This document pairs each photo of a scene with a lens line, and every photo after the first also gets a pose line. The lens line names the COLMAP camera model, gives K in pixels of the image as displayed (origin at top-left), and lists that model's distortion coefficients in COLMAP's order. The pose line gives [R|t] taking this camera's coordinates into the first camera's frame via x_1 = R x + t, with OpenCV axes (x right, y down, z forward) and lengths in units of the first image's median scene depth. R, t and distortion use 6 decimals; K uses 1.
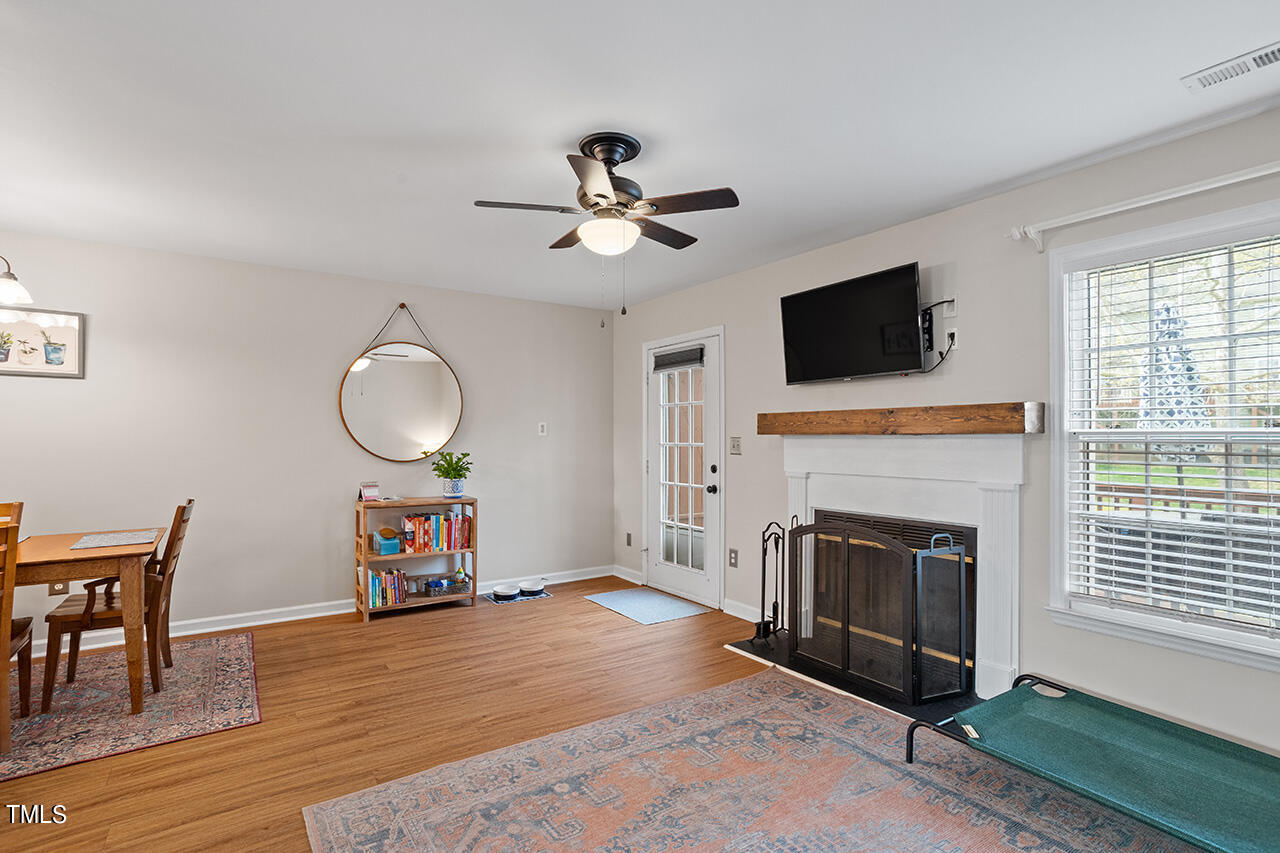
lens RADIAL K [[624.7, 0, 636.4], [0, 624.7, 426.9], [0, 0, 1]] dist [-0.032032, 0.020211]
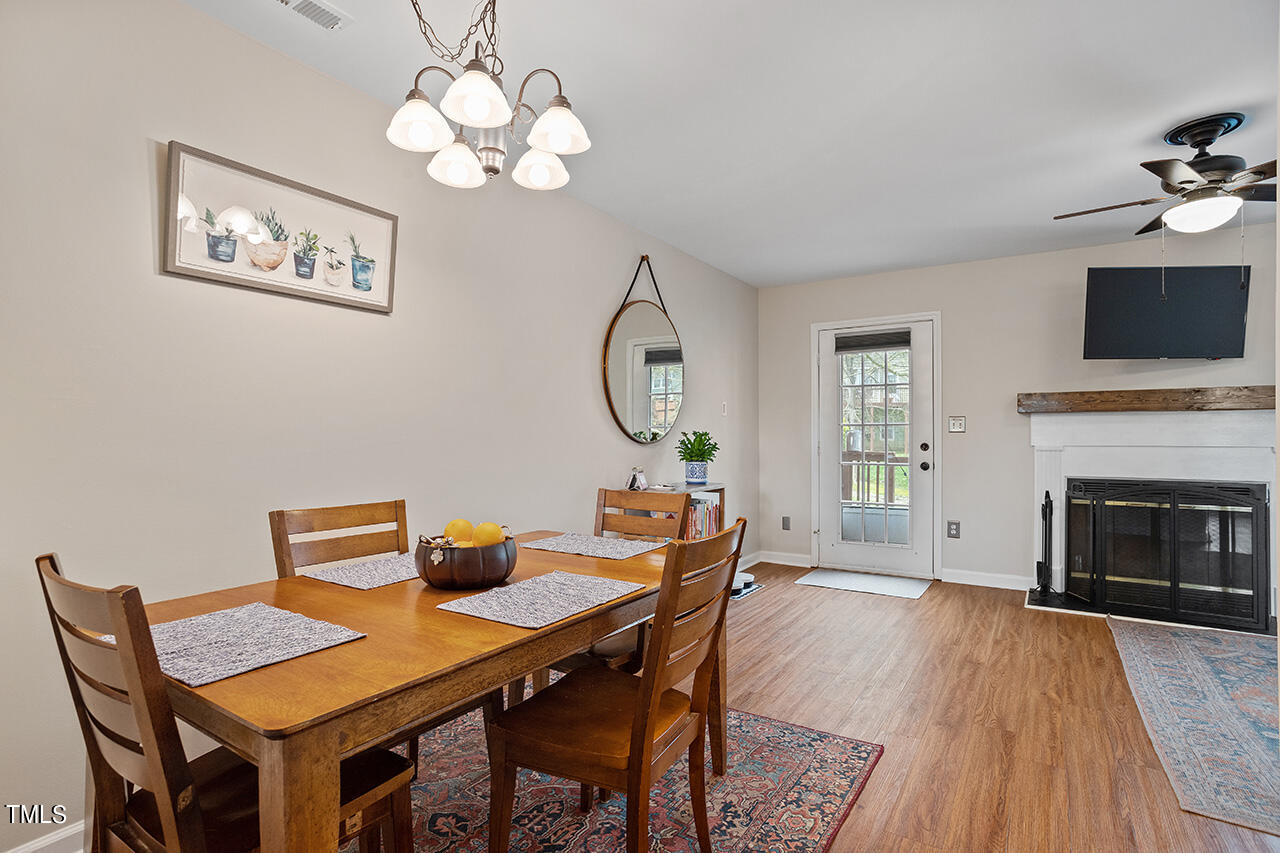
lens RADIAL K [[624.7, 0, 652.4], [0, 624.7, 426.9], [0, 0, 1]] dist [-0.032032, 0.020211]
pose [[0.920179, 0.001966, 0.391493, -0.936998], [-0.004197, 0.999979, 0.004842, 0.039652], [-0.391476, -0.006098, 0.920168, 0.284416]]
